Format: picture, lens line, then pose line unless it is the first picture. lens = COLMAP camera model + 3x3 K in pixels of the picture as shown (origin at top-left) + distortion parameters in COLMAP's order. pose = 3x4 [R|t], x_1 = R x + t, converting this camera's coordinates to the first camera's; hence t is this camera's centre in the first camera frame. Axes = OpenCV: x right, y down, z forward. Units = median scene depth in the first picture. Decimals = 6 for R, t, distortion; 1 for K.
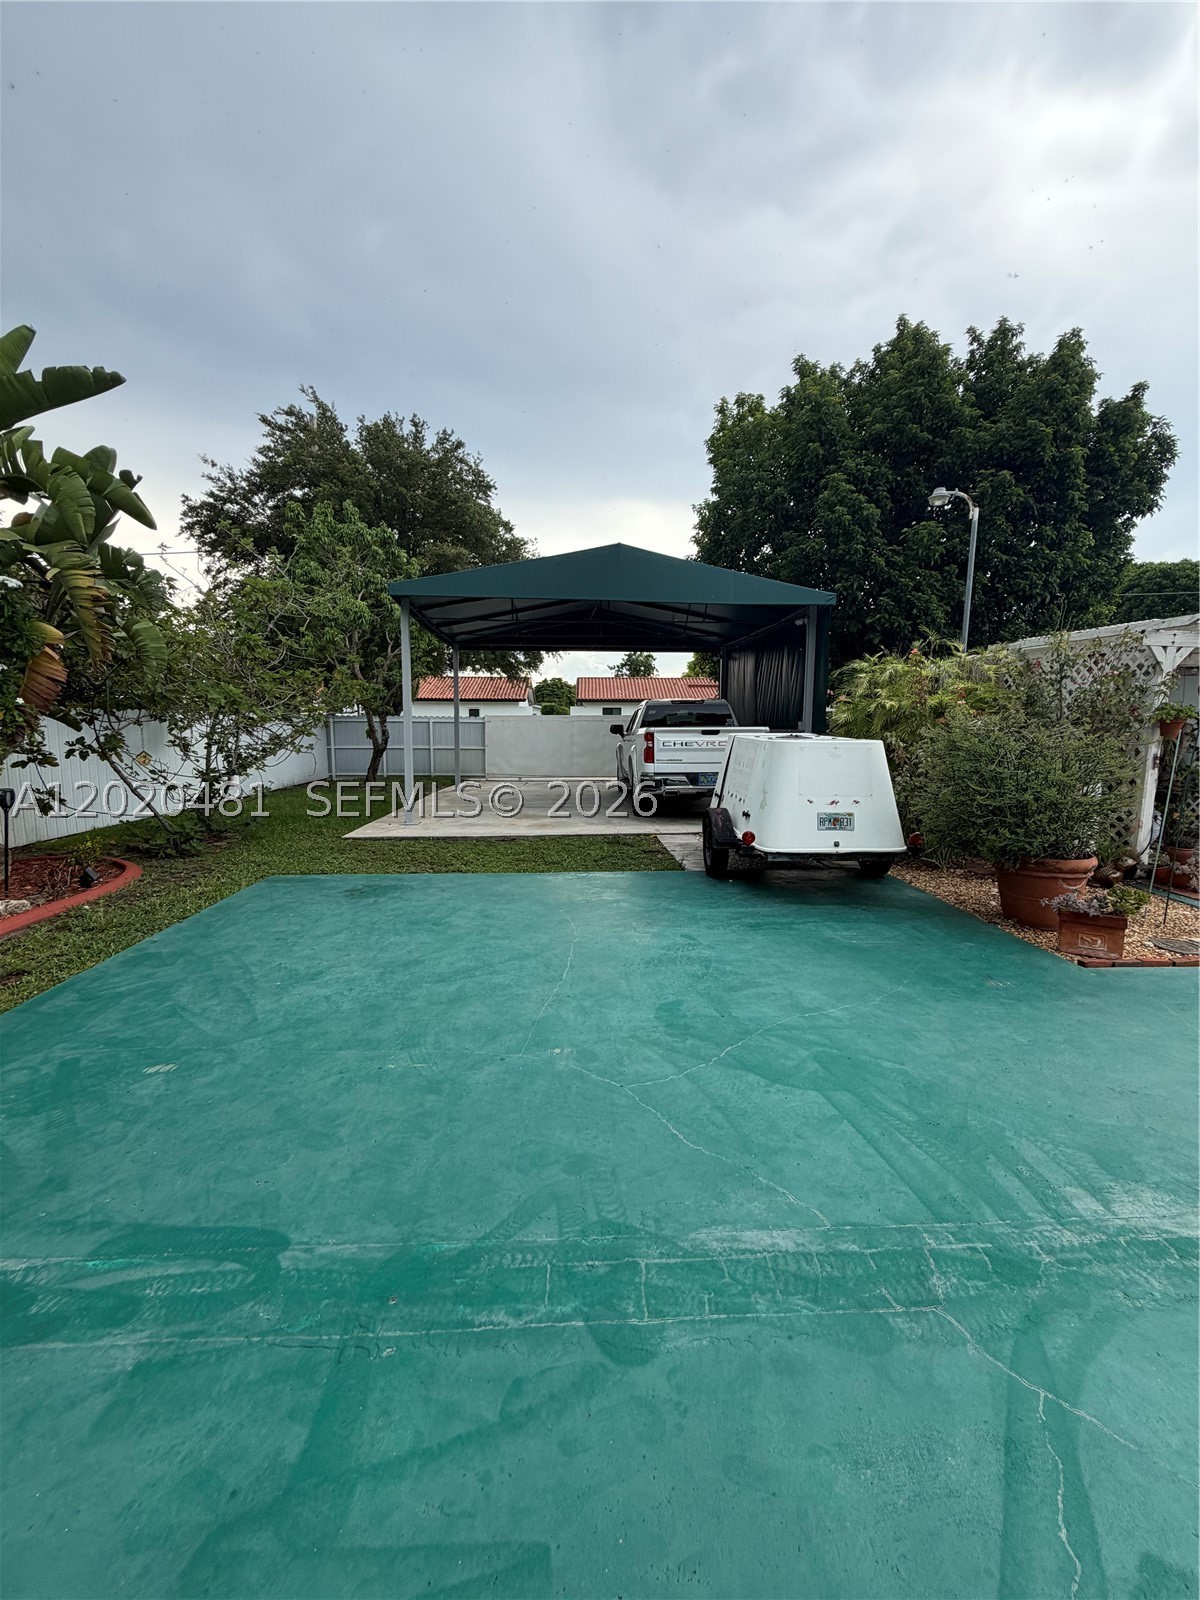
lens RADIAL K [[633.8, 0, 588.8], [0, 633.8, 791.8], [0, 0, 1]] dist [0.000939, -0.000457]
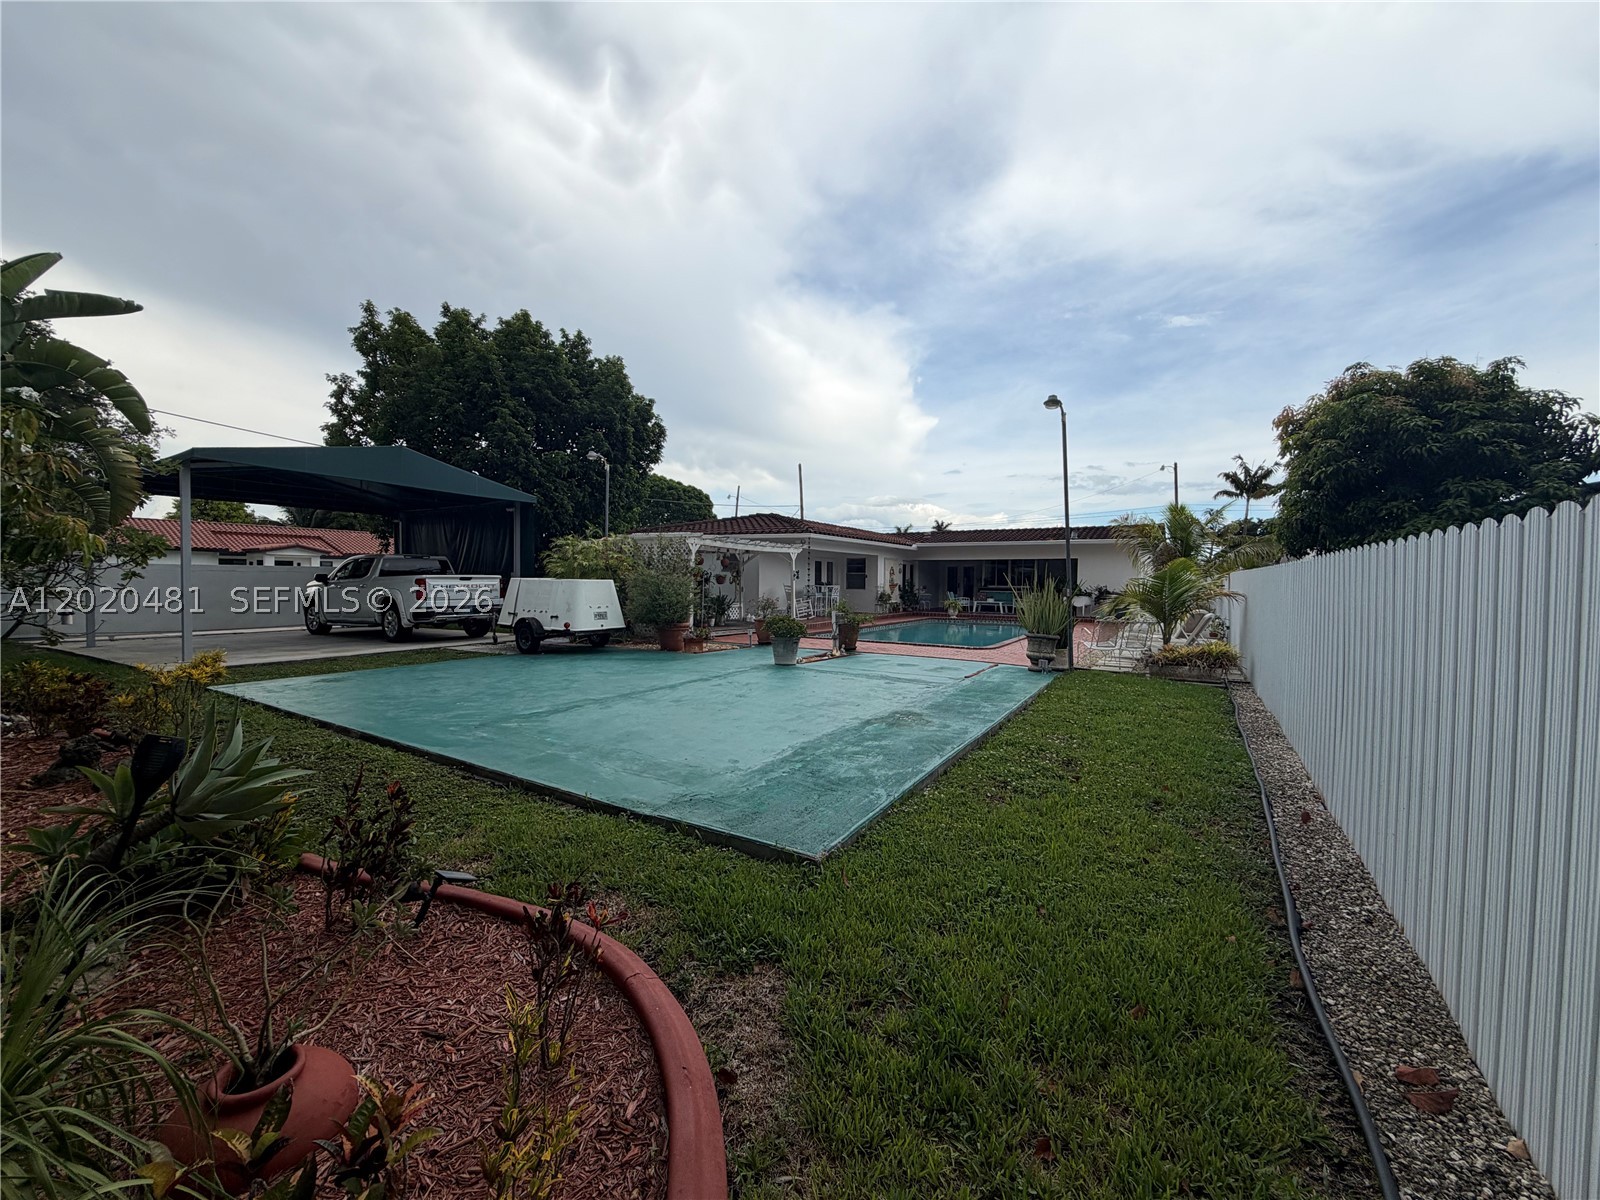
lens RADIAL K [[633.8, 0, 796.3], [0, 633.8, 611.3], [0, 0, 1]] dist [0.000939, -0.000457]
pose [[0.558902, -0.040957, 0.828222, -0.462289], [0.093221, 0.995552, -0.013676, 0.054269], [-0.823977, 0.084851, 0.560234, -0.348663]]
